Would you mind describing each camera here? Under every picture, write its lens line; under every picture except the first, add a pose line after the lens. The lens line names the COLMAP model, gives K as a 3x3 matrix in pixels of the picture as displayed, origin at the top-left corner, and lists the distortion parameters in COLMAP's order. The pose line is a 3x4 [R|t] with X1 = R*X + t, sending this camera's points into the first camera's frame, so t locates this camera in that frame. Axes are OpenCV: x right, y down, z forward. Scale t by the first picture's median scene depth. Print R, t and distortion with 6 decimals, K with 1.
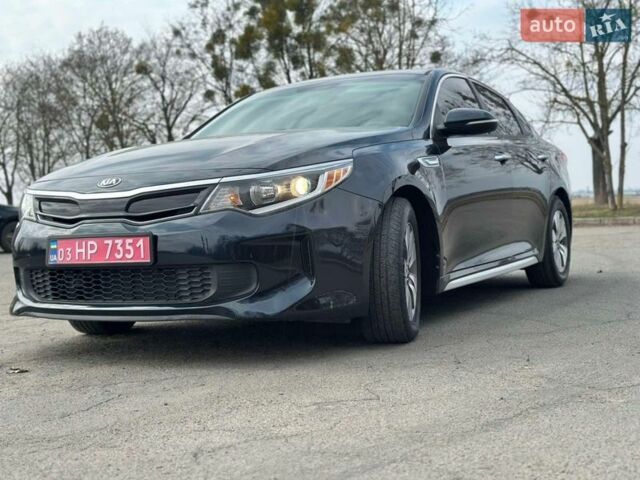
lens RADIAL K [[887.0, 0, 319.9], [0, 887.0, 239.1], [0, 0, 1]] dist [0.024305, 0.000000]
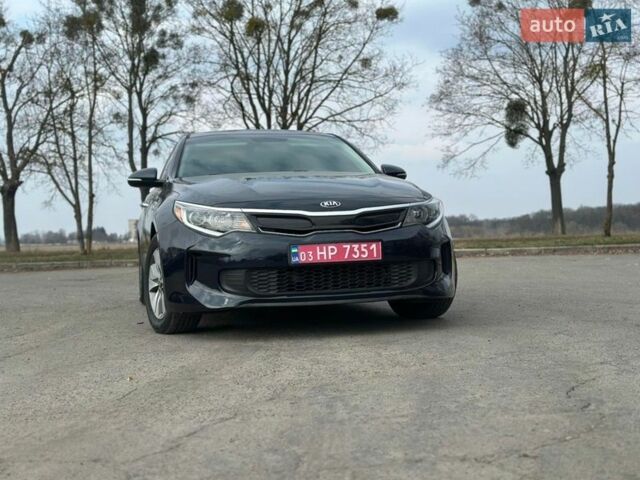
lens RADIAL K [[887.0, 0, 320.1], [0, 887.0, 240.7], [0, 0, 1]] dist [0.024305, 0.000000]
pose [[0.726449, 0.013623, 0.687085, -1.195009], [0.026240, 0.998525, -0.047542, 0.058049], [-0.686719, 0.052566, 0.725020, 0.026179]]
